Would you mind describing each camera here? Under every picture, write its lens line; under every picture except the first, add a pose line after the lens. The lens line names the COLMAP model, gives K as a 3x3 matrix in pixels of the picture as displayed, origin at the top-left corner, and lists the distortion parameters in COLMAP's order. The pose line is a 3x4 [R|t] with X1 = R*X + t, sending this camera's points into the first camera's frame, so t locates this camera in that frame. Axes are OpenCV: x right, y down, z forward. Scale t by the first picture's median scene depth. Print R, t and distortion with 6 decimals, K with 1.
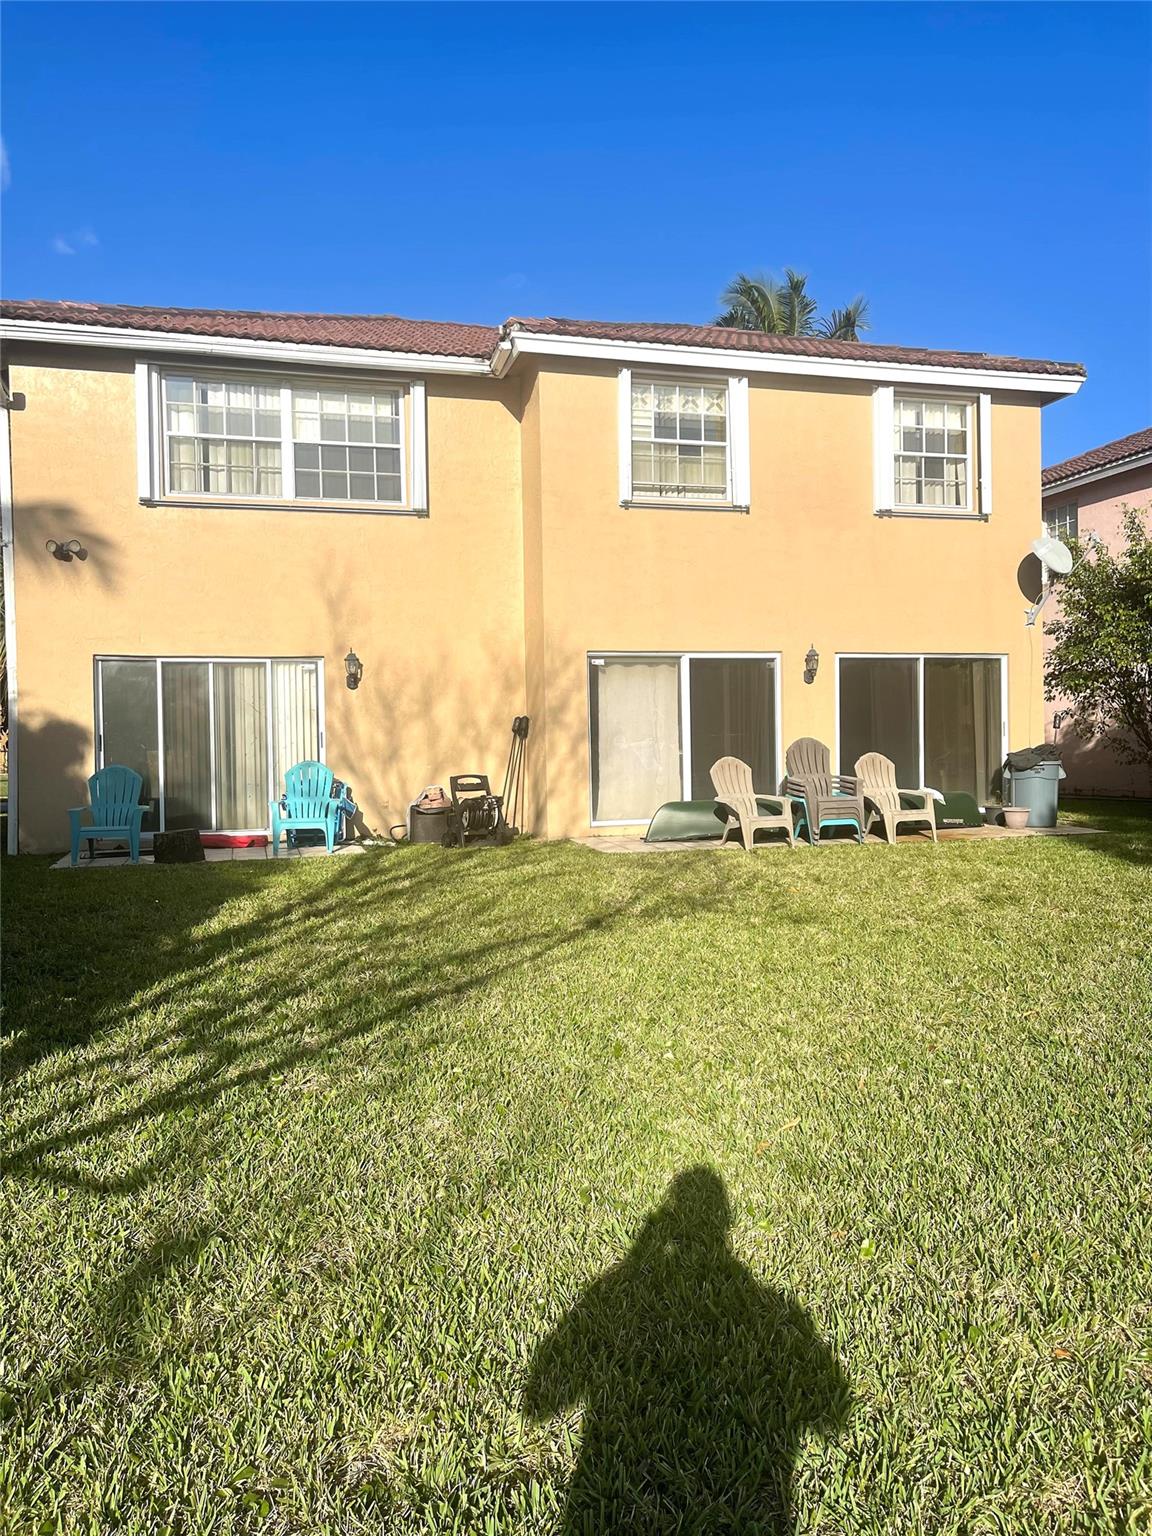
lens RADIAL K [[1168.0, 0, 577.3], [0, 1168.0, 768.8], [0, 0, 1]] dist [0.003264, -0.003460]
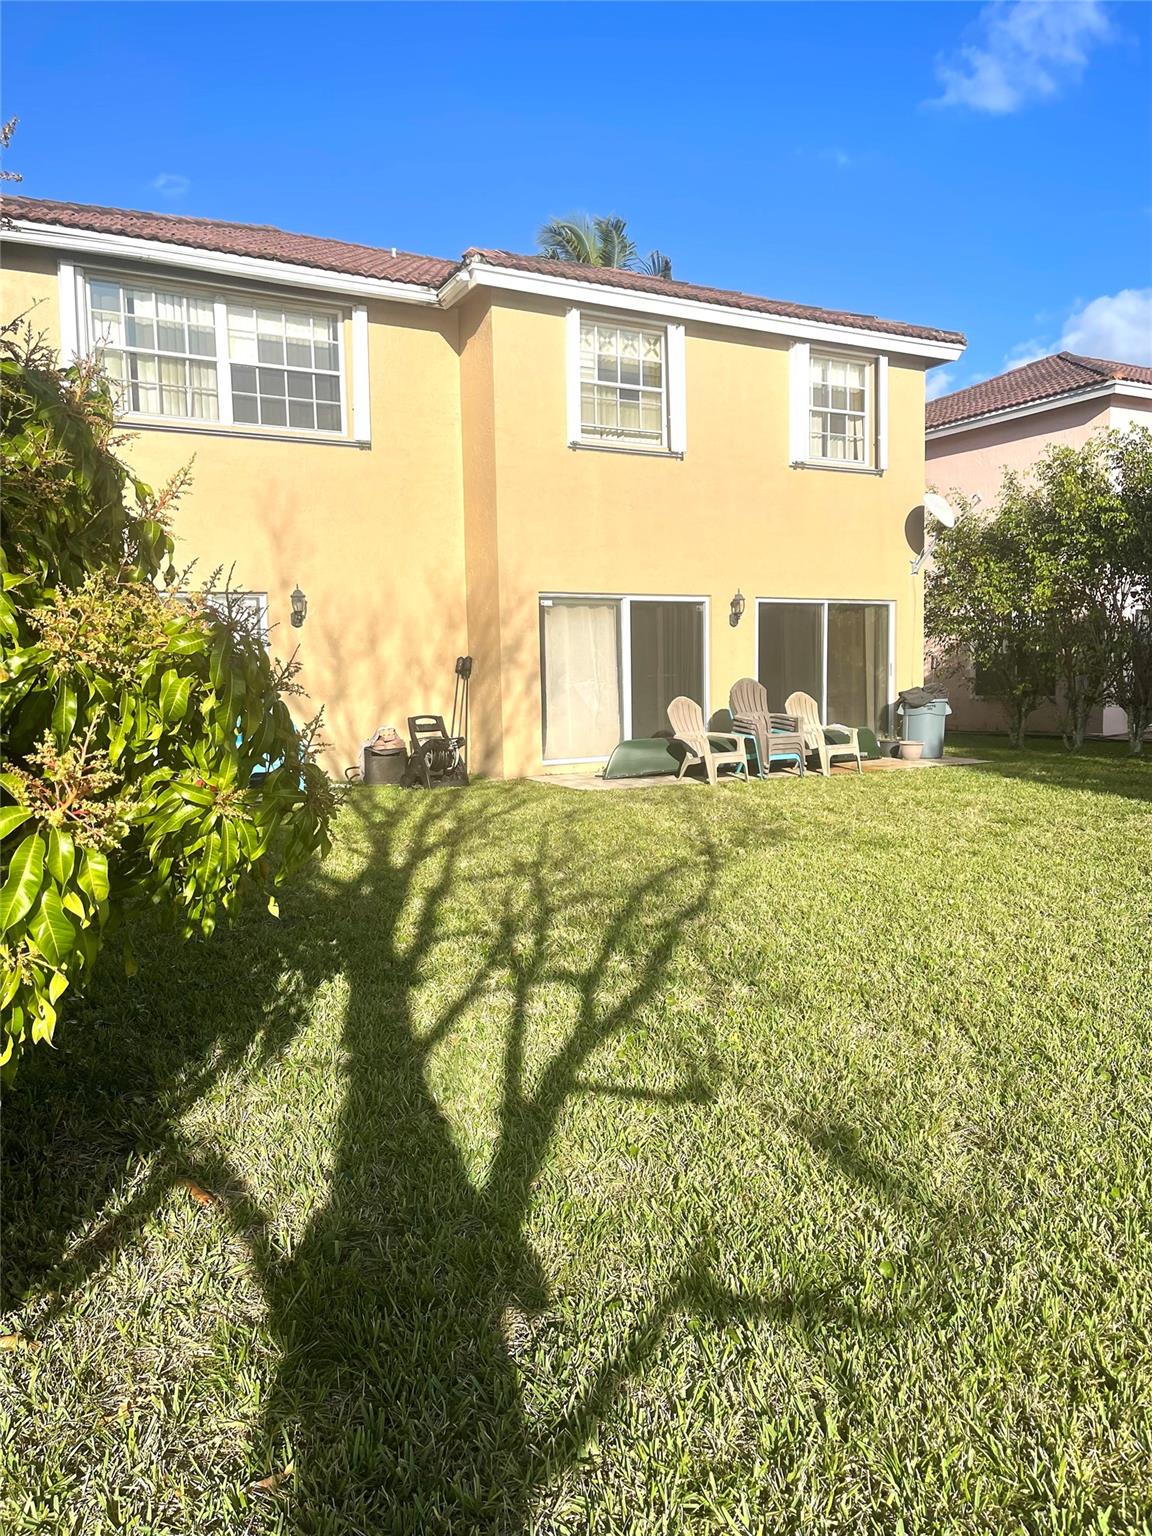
lens RADIAL K [[1177.1, 0, 576.8], [0, 1177.1, 788.3], [0, 0, 1]] dist [-0.000304, 0.000181]
pose [[0.971805, -0.021886, 0.234767, -0.198424], [0.005315, 0.997463, 0.070986, -0.003161], [-0.235725, -0.067737, 0.969456, -0.008483]]
